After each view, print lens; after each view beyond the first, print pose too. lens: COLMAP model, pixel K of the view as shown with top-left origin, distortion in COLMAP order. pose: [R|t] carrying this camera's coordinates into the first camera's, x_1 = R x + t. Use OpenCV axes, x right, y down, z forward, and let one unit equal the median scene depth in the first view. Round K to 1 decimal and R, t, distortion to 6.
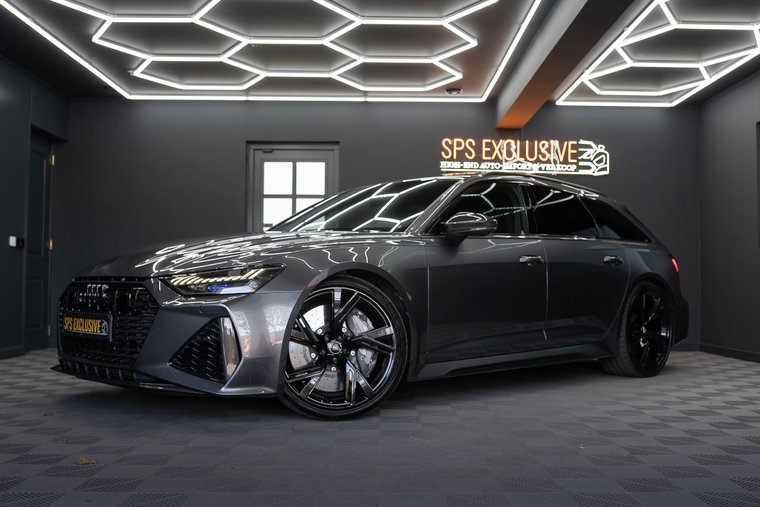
lens RADIAL K [[834.6, 0, 376.6], [0, 834.6, 259.4], [0, 0, 1]] dist [-0.012497, 0.000000]
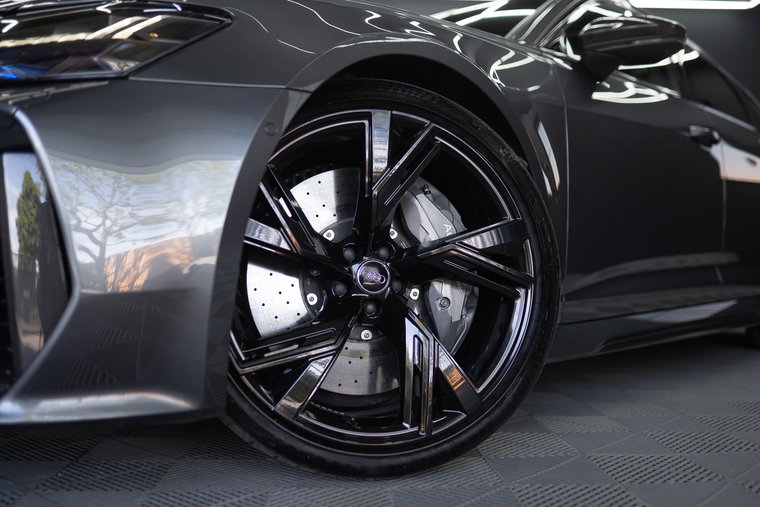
lens RADIAL K [[754.8, 0, 368.1], [0, 754.8, 250.4], [0, 0, 1]] dist [-0.020449, 0.000000]
pose [[0.999571, -0.003500, 0.029084, -0.041284], [0.003425, 0.999991, 0.002633, 0.062880], [-0.029093, -0.002533, 0.999574, 0.449388]]
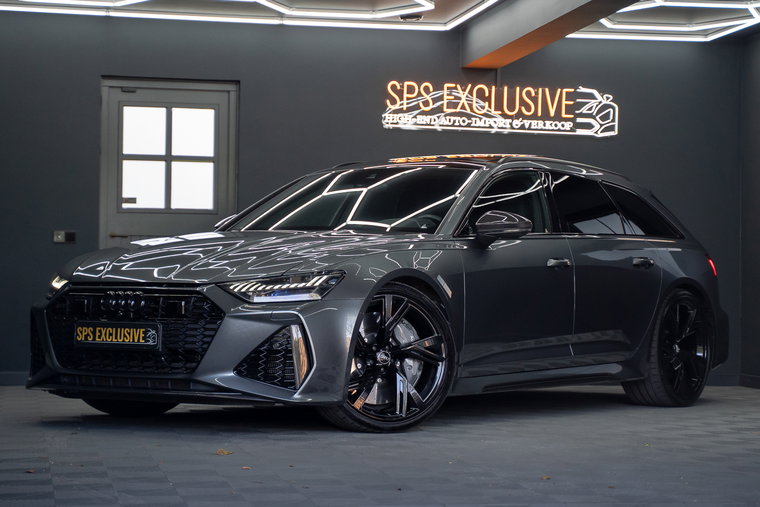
lens RADIAL K [[1687.4, 0, 375.3], [0, 1687.4, 247.7], [0, 0, 1]] dist [0.359497, 0.000000]
pose [[0.985616, 0.008988, 0.168758, -0.261974], [-0.010395, 0.999918, 0.007459, -0.023513], [-0.168678, -0.009106, 0.985629, -0.615905]]
